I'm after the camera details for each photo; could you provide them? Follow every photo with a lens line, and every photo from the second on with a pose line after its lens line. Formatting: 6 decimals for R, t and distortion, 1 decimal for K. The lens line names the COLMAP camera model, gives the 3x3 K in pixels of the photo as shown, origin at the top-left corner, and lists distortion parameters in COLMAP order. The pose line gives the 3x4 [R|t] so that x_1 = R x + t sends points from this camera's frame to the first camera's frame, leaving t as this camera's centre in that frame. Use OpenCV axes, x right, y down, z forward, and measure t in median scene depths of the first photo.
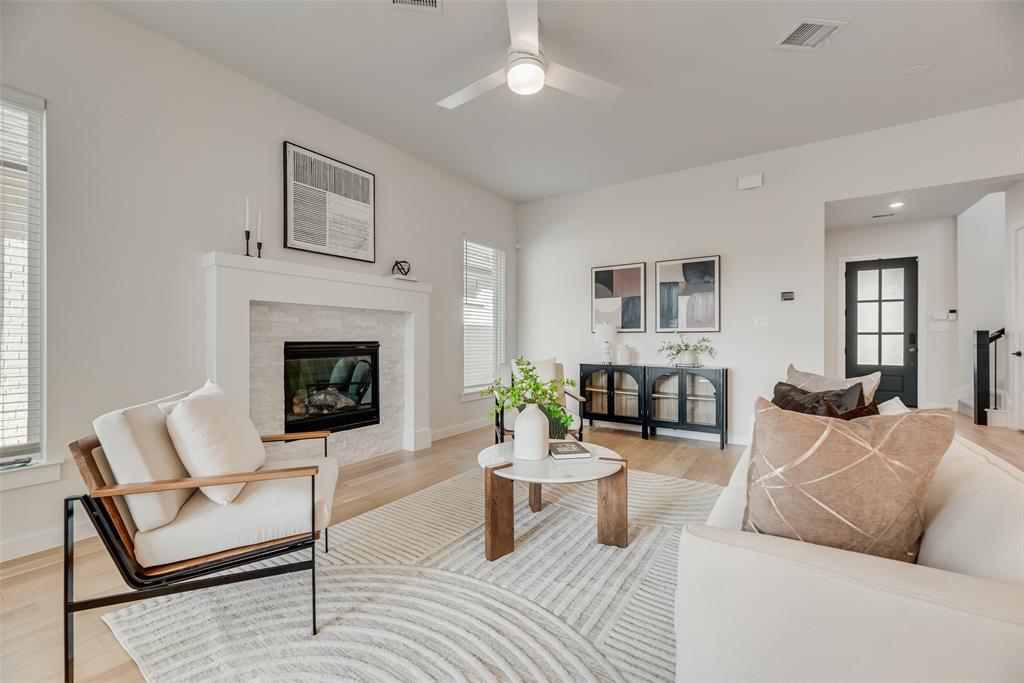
lens RADIAL K [[415.4, 0, 509.3], [0, 415.4, 341.0], [0, 0, 1]] dist [0.003850, -0.000332]
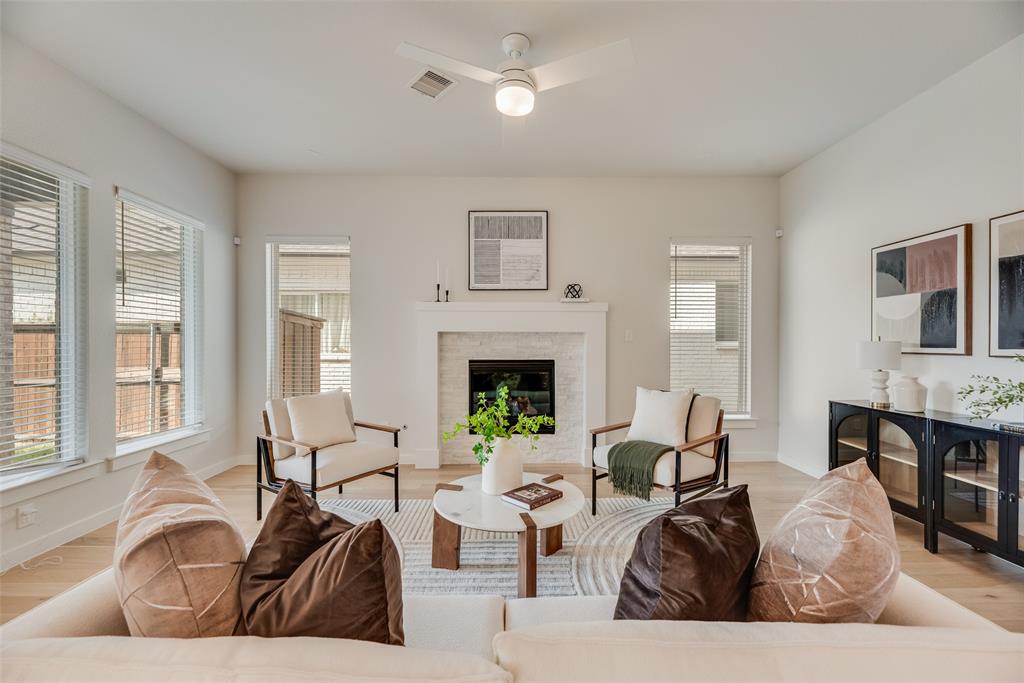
lens RADIAL K [[415.4, 0, 515.5], [0, 415.4, 346.6], [0, 0, 1]] dist [0.003850, -0.000332]
pose [[0.583275, 0.008523, -0.812230, 0.417029], [-0.003679, 0.999962, 0.007851, -0.034131], [0.812266, -0.001591, 0.583285, 0.217013]]
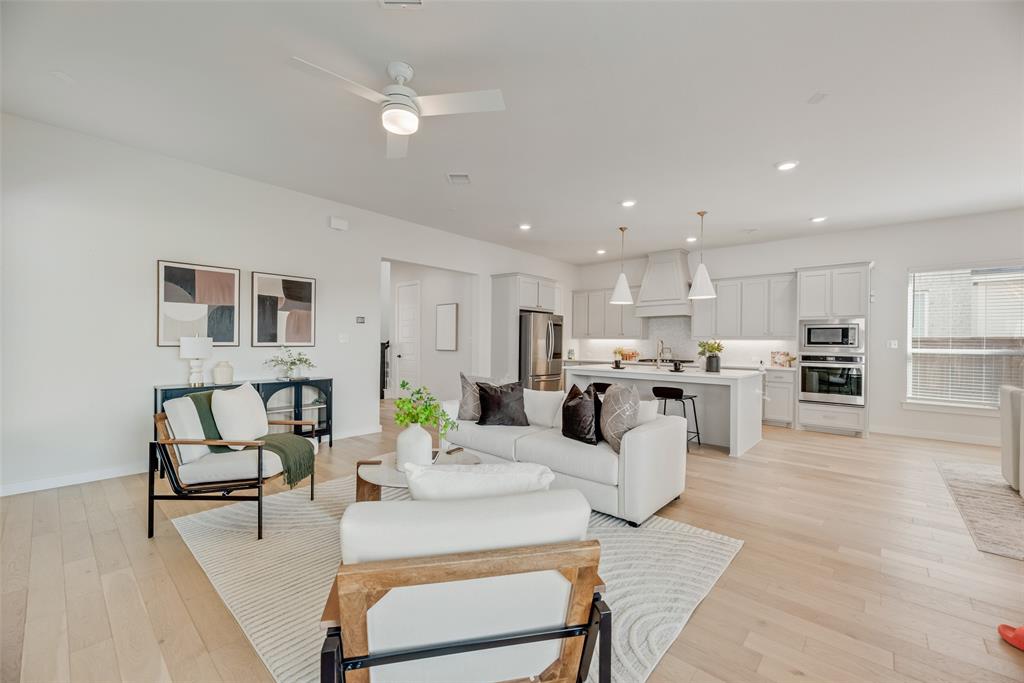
lens RADIAL K [[415.4, 0, 511.2], [0, 415.4, 341.6], [0, 0, 1]] dist [0.003850, -0.000332]
pose [[0.127795, 0.001133, 0.991800, -0.491963], [-0.005420, 0.999985, -0.000444, -0.033687], [-0.991786, -0.005319, 0.127799, 0.289344]]
